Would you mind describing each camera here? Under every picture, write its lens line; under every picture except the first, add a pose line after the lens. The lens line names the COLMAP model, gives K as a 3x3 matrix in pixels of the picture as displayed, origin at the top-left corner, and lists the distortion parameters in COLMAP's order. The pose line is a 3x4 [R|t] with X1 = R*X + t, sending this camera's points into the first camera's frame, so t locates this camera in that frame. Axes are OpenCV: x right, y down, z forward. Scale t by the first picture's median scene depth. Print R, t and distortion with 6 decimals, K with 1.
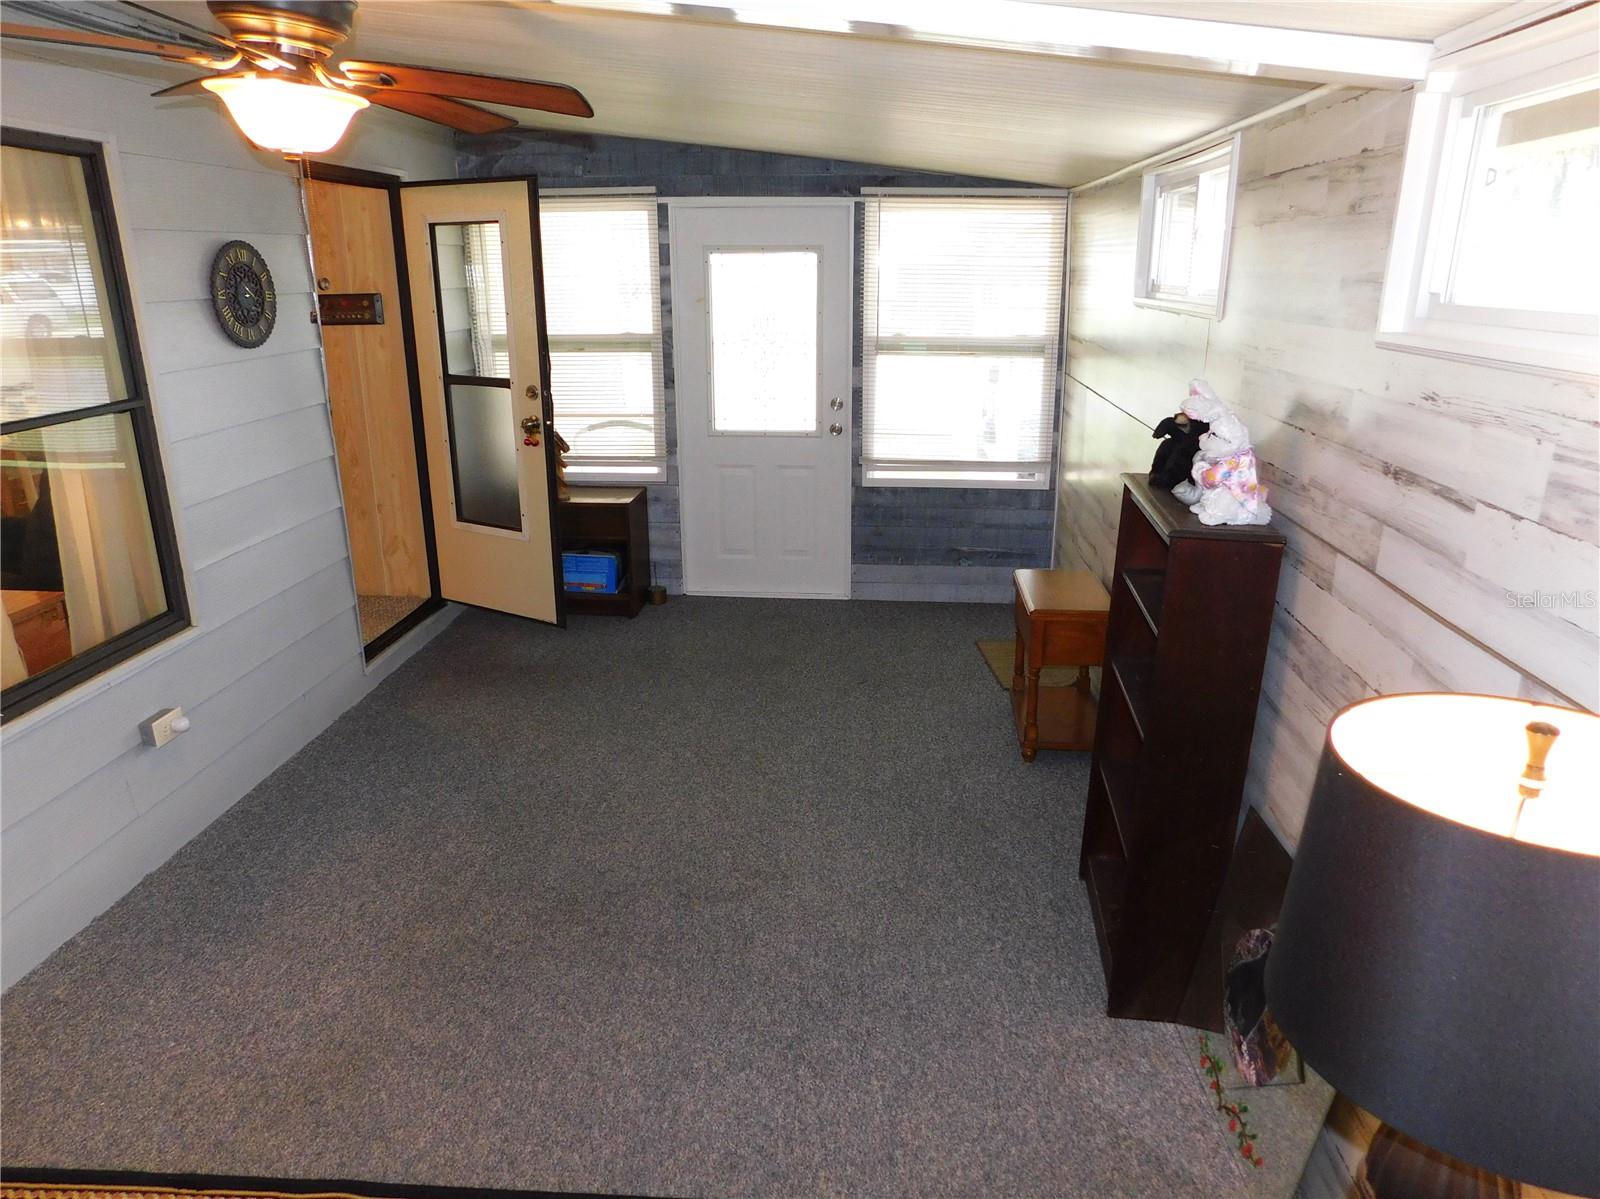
lens RADIAL K [[1062.8, 0, 800.0], [0, 1062.8, 599.5], [0, 0, 1]] dist [-0.072911, 0.063691]
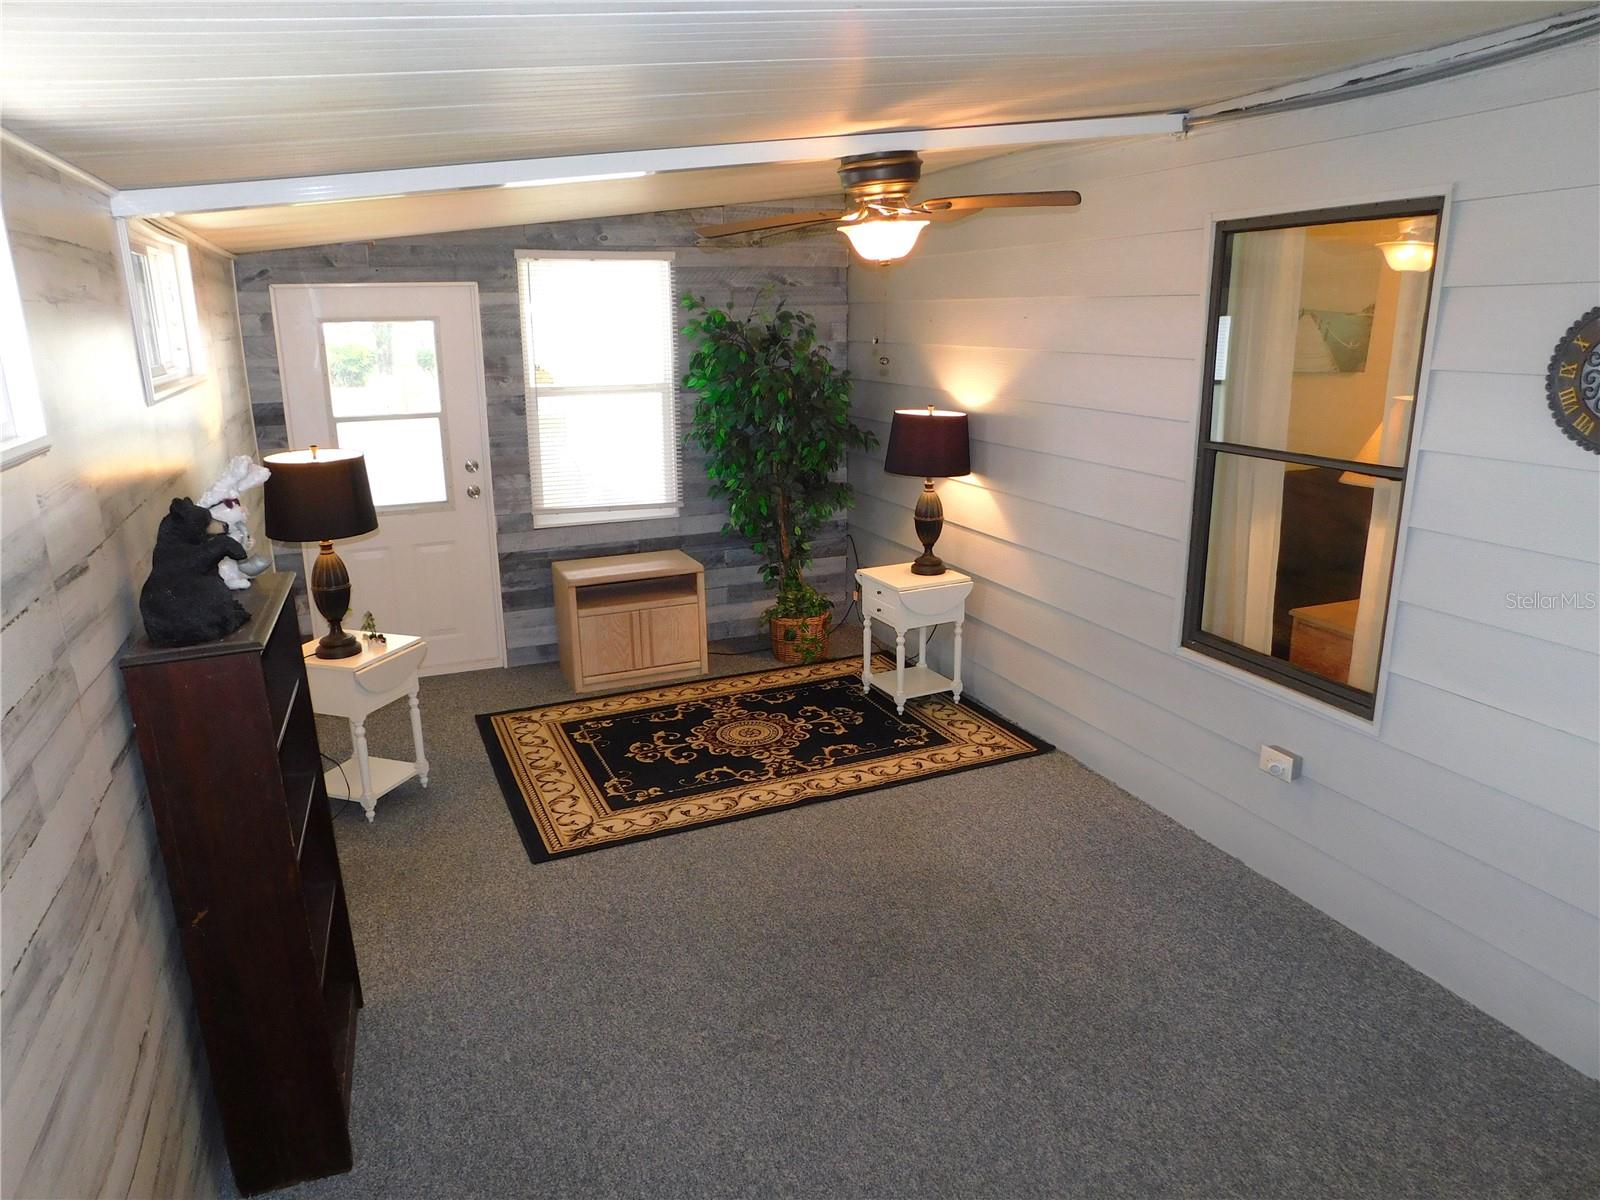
lens RADIAL K [[1062.8, 0, 800.0], [0, 1062.8, 600.0], [0, 0, 1]] dist [-0.072911, 0.063691]
pose [[-0.889431, 0.129407, -0.438368, 0.281409], [-0.127379, 0.850909, 0.509636, -0.538959], [0.438962, 0.509125, -0.740341, 1.632968]]
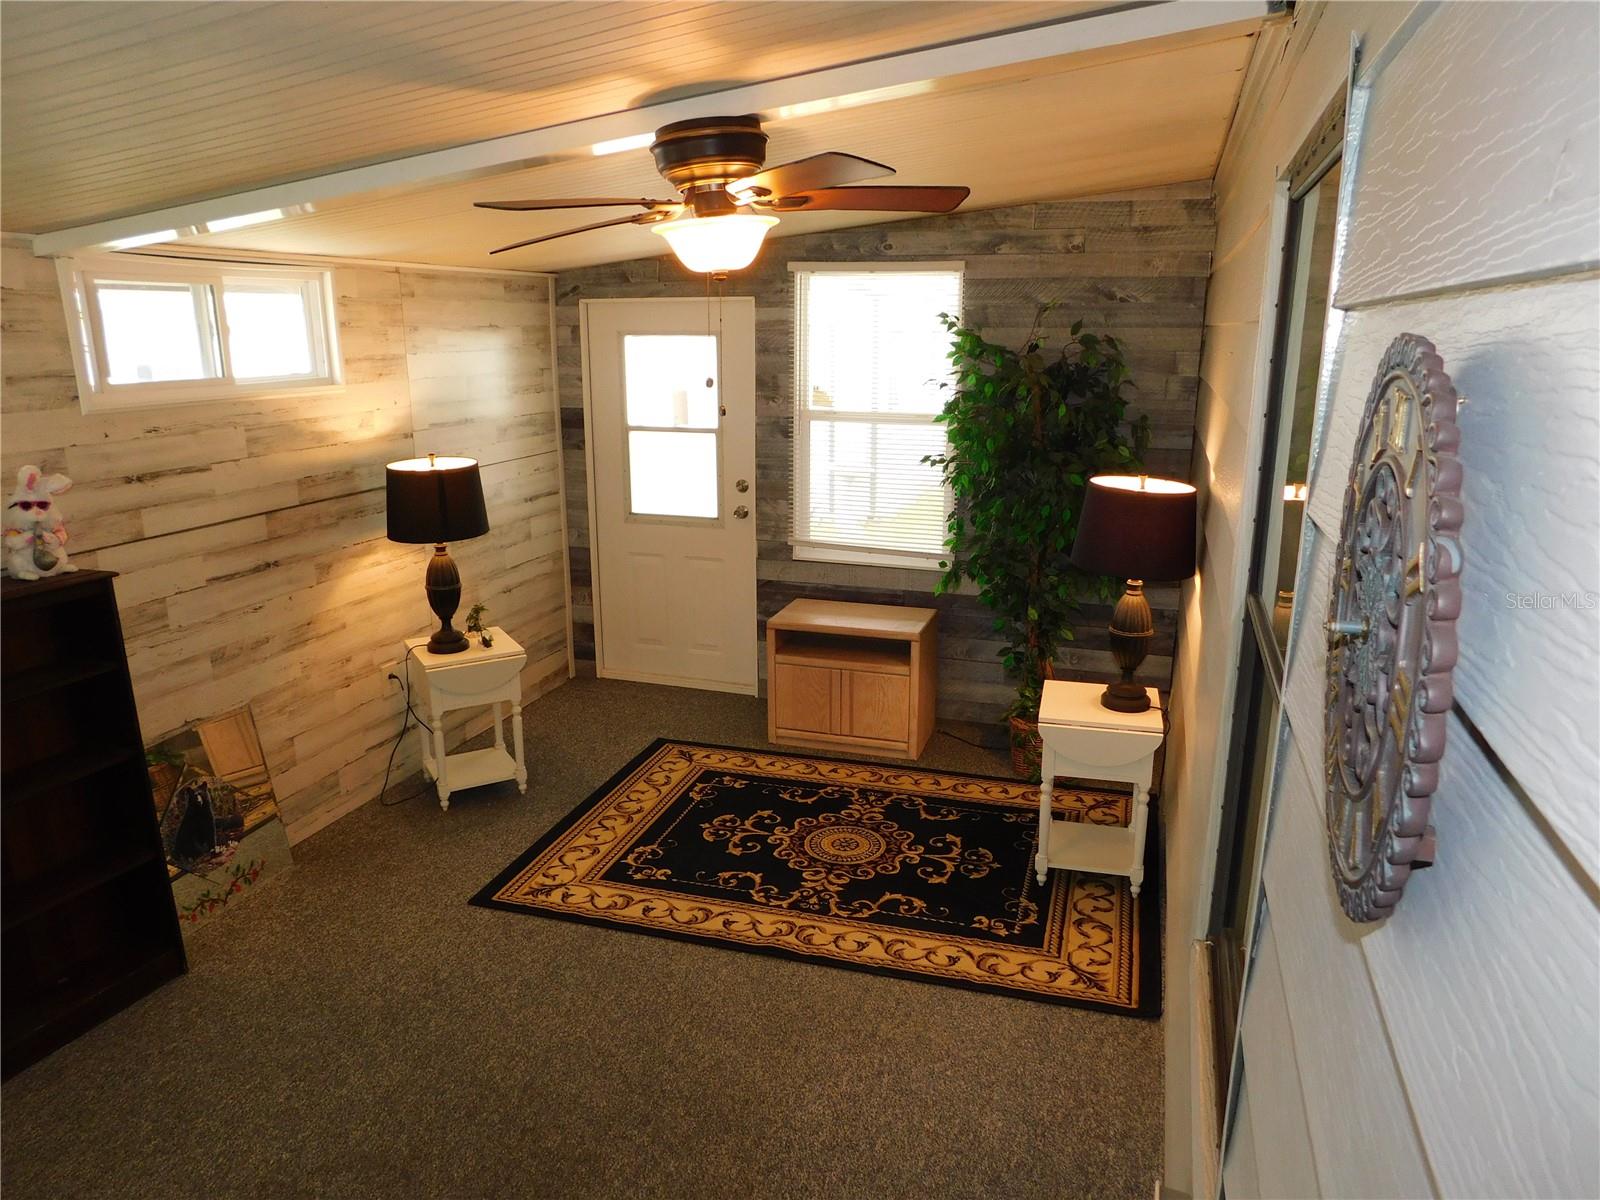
lens RADIAL K [[1062.8, 0, 800.0], [0, 1062.8, 600.0], [0, 0, 1]] dist [-0.072911, 0.063691]
pose [[-0.970754, -0.060562, 0.232310, -0.586635], [0.072773, 0.847898, 0.525141, -0.497177], [-0.228779, 0.526689, -0.818693, 1.443796]]
